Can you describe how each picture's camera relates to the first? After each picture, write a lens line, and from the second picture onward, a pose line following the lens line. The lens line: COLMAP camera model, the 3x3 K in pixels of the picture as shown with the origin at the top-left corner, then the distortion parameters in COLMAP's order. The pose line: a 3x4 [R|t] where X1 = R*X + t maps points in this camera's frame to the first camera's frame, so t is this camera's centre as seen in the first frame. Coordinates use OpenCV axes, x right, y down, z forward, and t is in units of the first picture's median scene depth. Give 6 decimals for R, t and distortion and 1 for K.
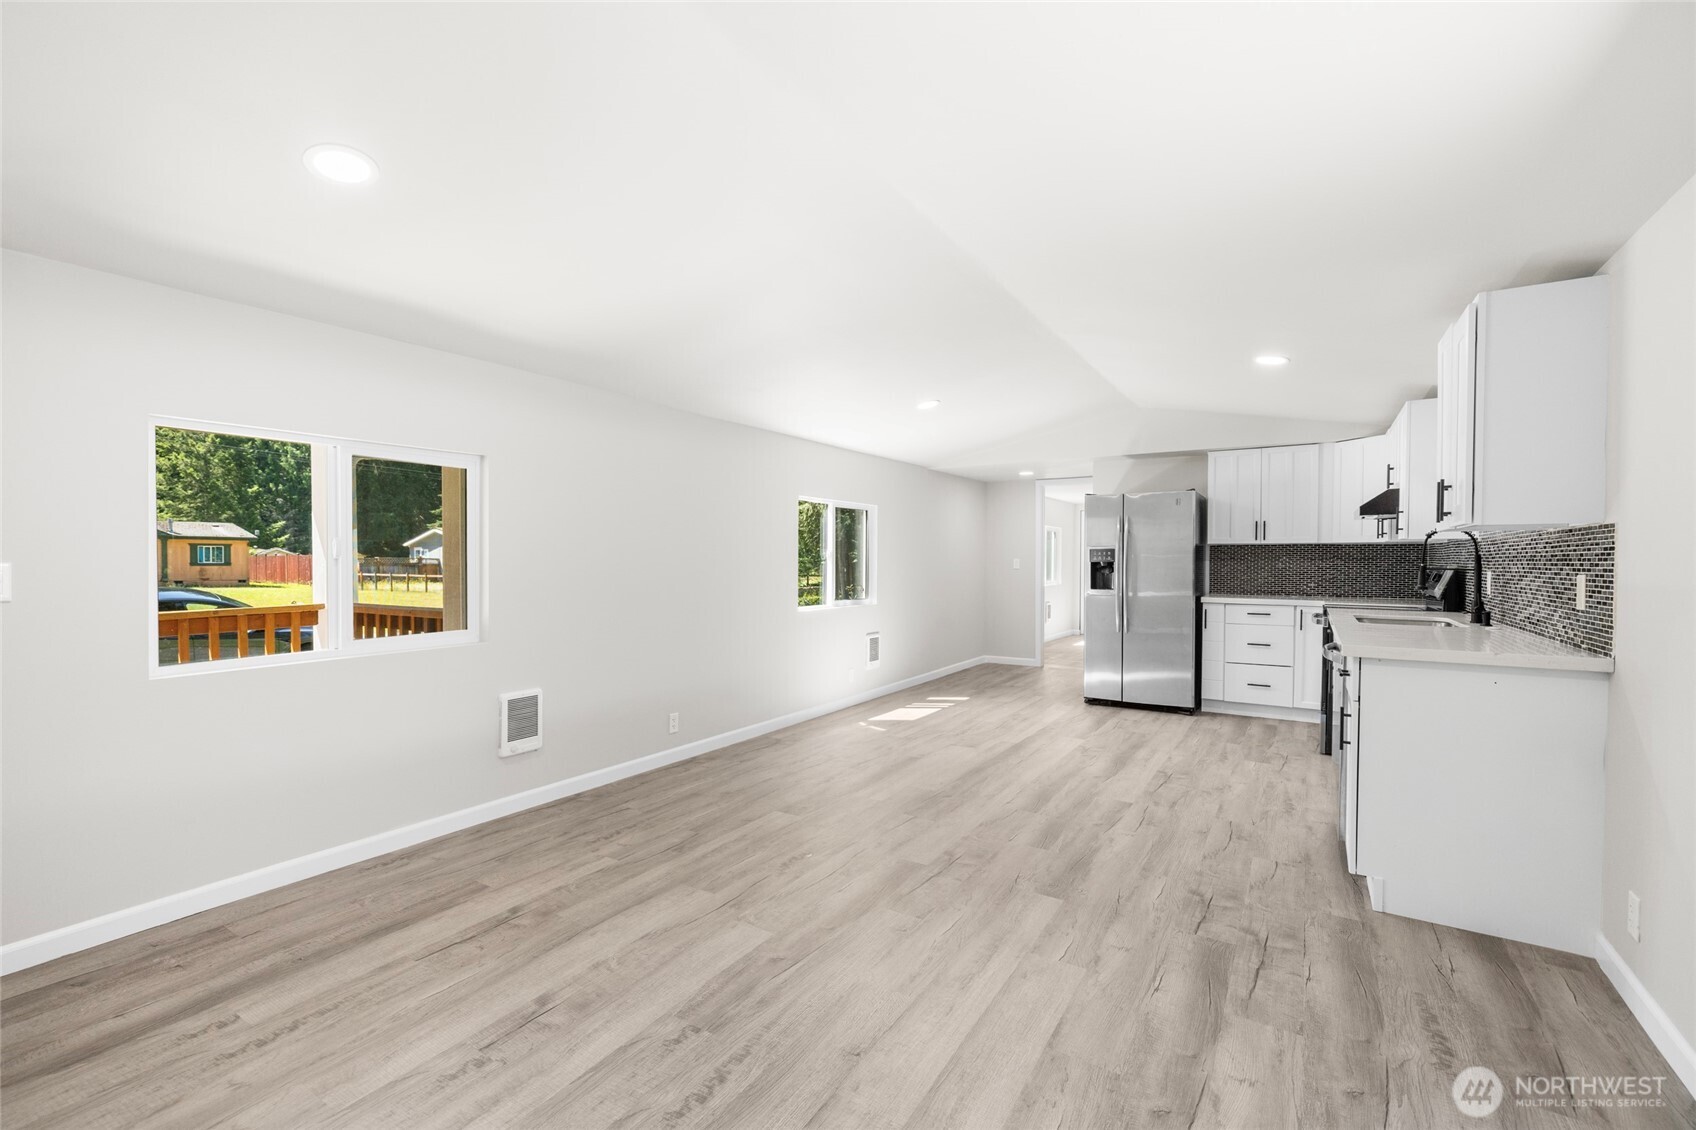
lens RADIAL K [[724.3, 0, 842.0], [0, 724.3, 573.9], [0, 0, 1]] dist [-0.000055, -0.000078]
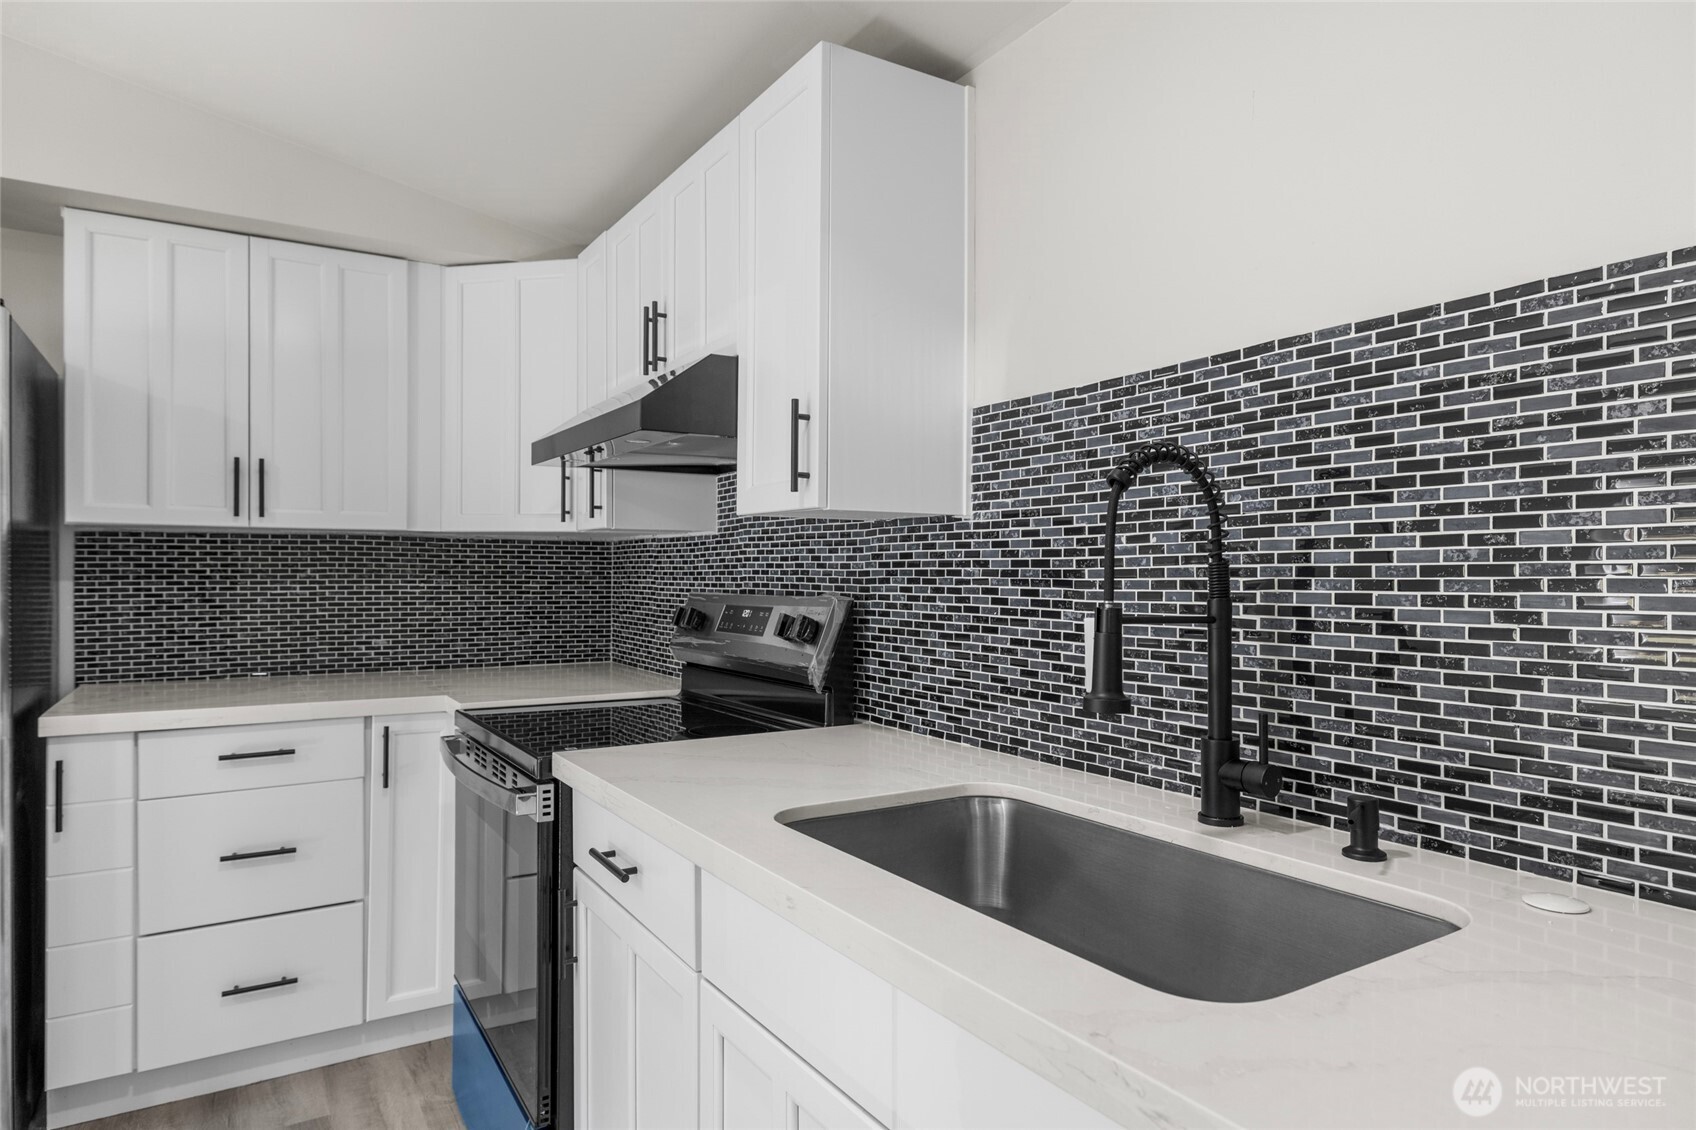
lens RADIAL K [[987.9, 0, 847.9], [0, 987.9, 571.1], [0, 0, 1]] dist [0.000936, -0.001168]
pose [[0.427009, -0.000790, 0.904247, 0.291419], [0.018557, 0.999797, -0.007889, -0.013735], [-0.904057, 0.020149, 0.426937, 0.569196]]
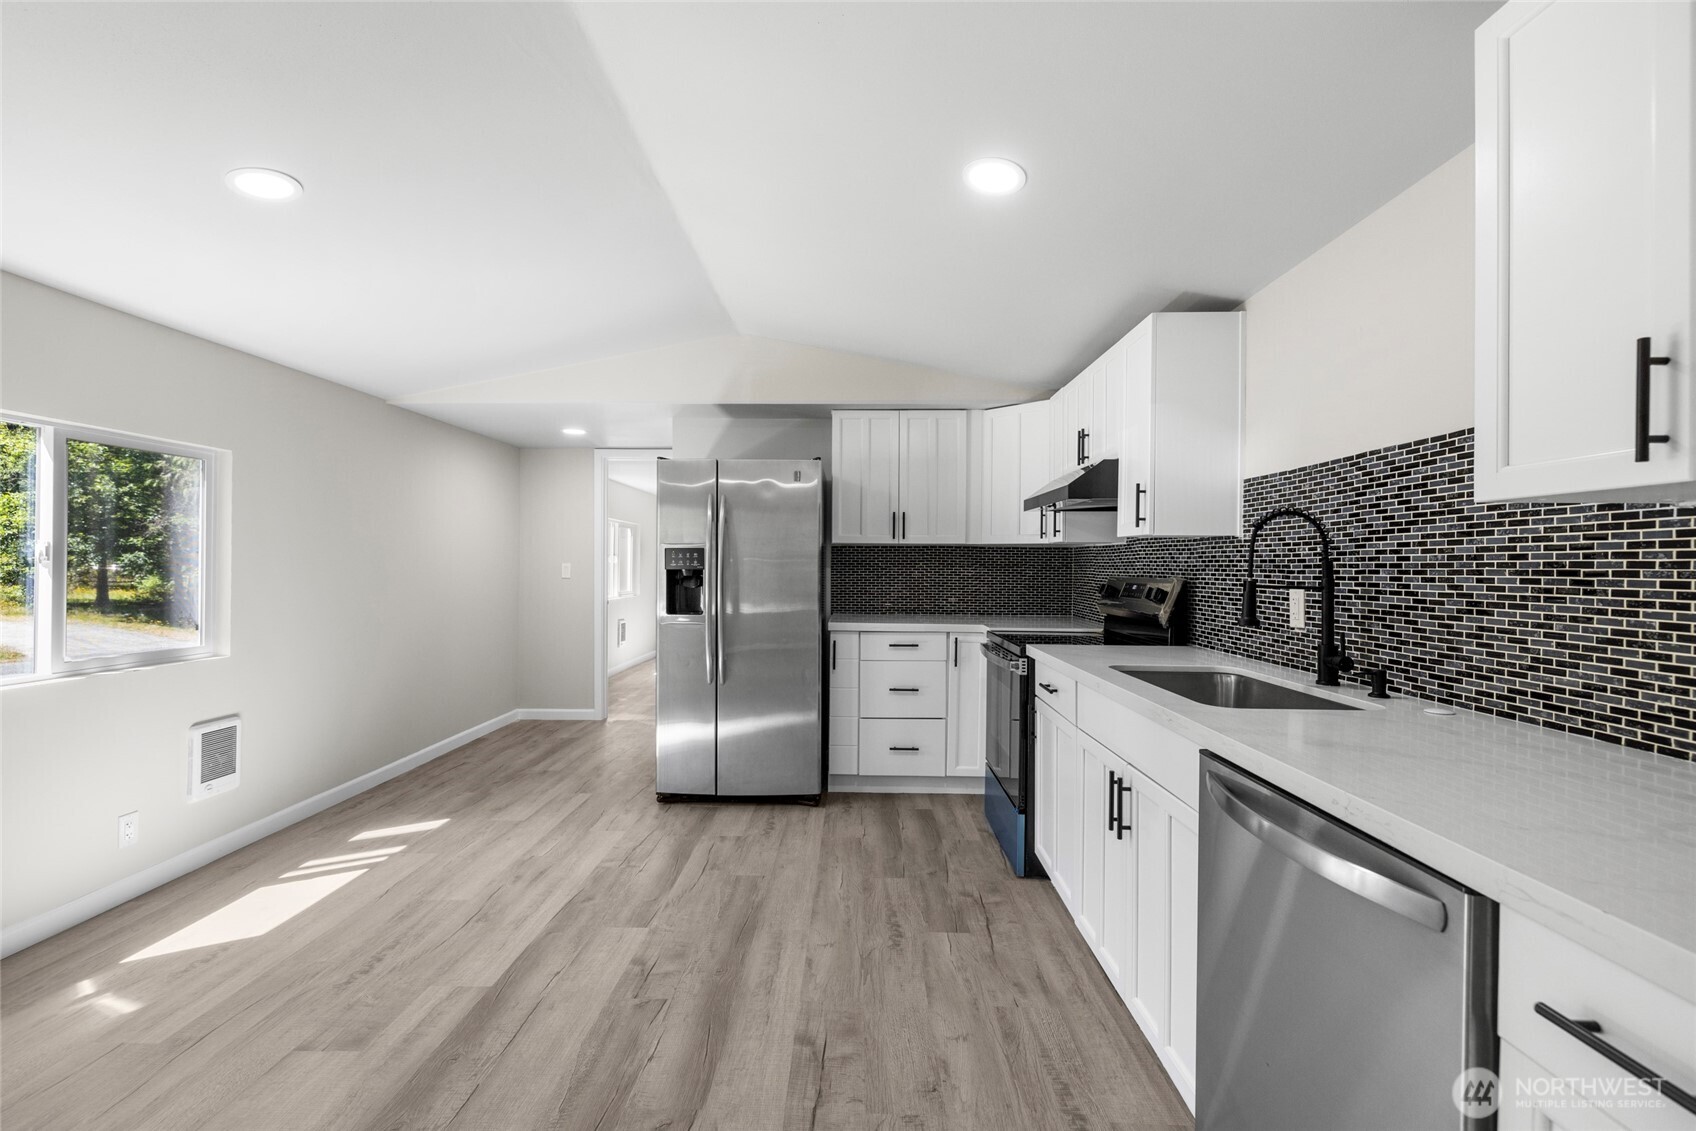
lens RADIAL K [[724.3, 0, 843.9], [0, 724.3, 566.6], [0, 0, 1]] dist [-0.000055, -0.000078]
pose [[0.852726, 0.002060, 0.522355, 0.160023], [0.005724, 0.999895, -0.013288, -0.010237], [-0.522327, 0.014321, 0.852625, 0.422921]]
